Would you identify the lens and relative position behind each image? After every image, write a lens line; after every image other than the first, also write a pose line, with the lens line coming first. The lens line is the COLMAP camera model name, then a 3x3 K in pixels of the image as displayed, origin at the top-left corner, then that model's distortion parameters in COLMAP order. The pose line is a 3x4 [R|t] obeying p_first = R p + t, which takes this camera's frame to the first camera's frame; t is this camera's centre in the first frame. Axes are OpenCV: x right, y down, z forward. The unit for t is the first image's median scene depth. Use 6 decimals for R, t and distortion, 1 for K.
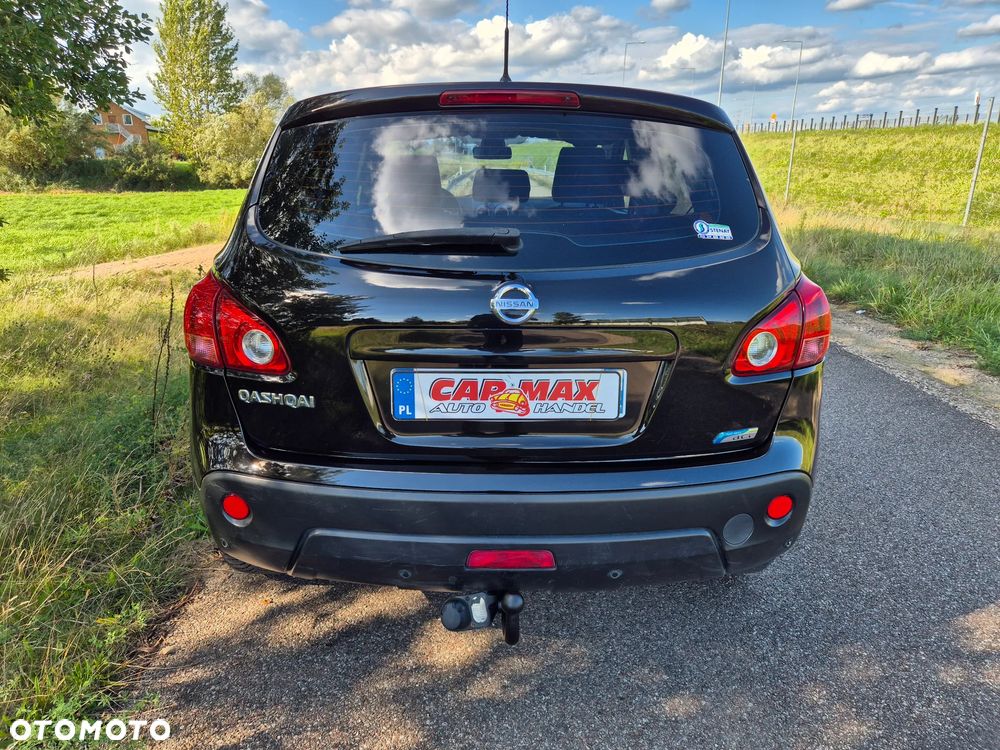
lens RADIAL K [[670.5, 0, 502.7], [0, 670.5, 369.3], [0, 0, 1]] dist [0.063964, -0.049873]
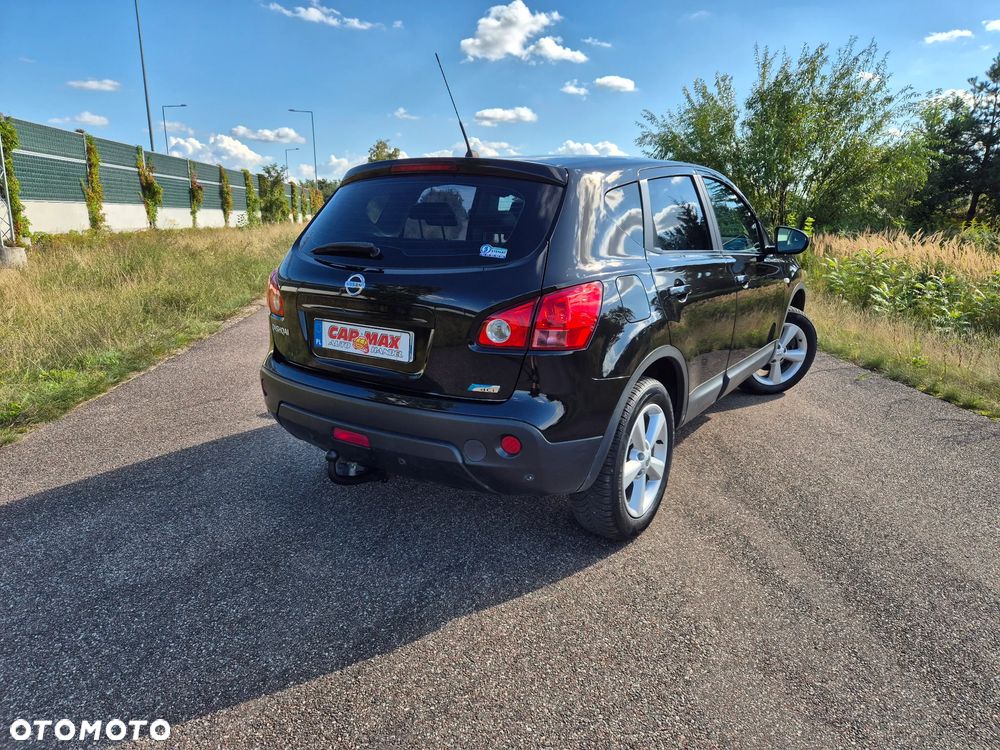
lens RADIAL K [[670.5, 0, 506.0], [0, 670.5, 370.6], [0, 0, 1]] dist [0.063964, -0.049873]
pose [[0.819957, 0.134617, -0.556371, 1.273558], [-0.170938, 0.985189, -0.013550, 0.075526], [0.546306, 0.106215, 0.830824, -0.210894]]
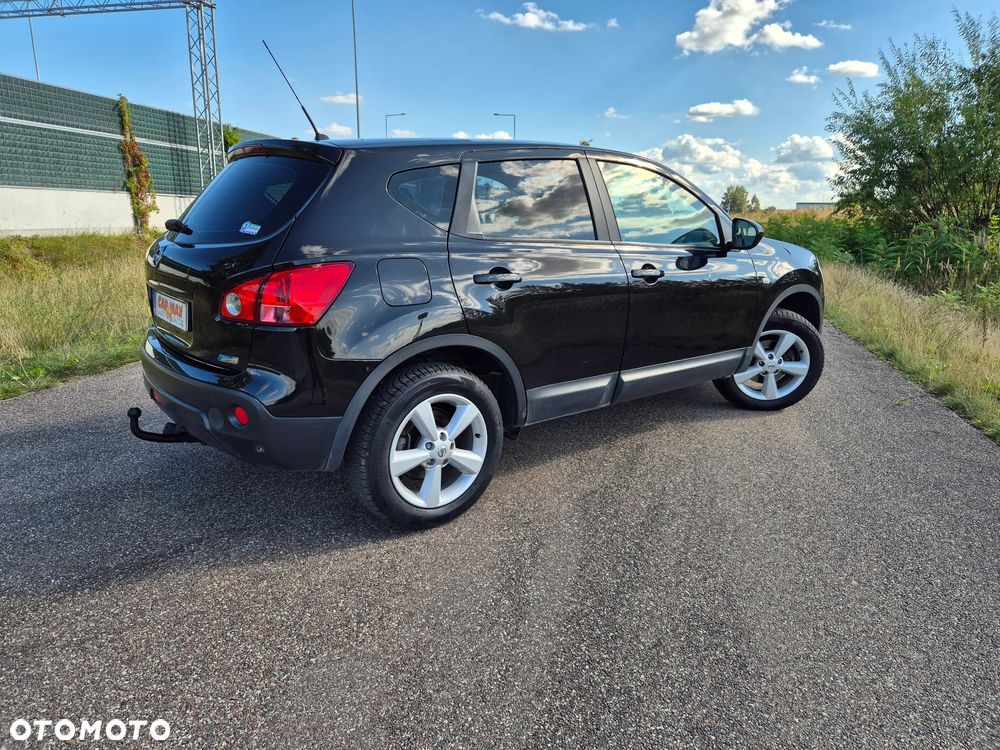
lens RADIAL K [[670.5, 0, 505.8], [0, 670.5, 377.3], [0, 0, 1]] dist [0.063964, -0.049873]
pose [[0.608543, 0.196921, -0.768698, 2.049532], [-0.242331, 0.968560, 0.056277, -0.109723], [0.755613, 0.152032, 0.637131, 0.533589]]
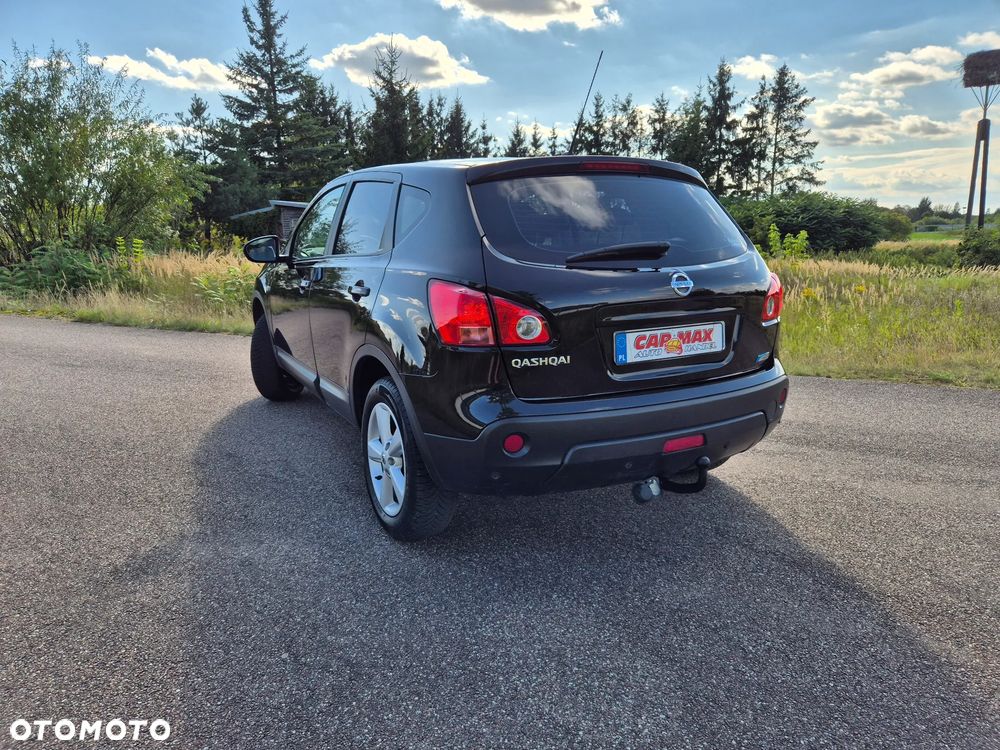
lens RADIAL K [[670.5, 0, 497.2], [0, 670.5, 380.7], [0, 0, 1]] dist [0.063964, -0.049873]
pose [[0.895251, -0.117695, 0.429736, -1.096655], [0.151640, 0.987389, -0.045482, 0.141716], [-0.418964, 0.105883, 0.901808, -0.300770]]
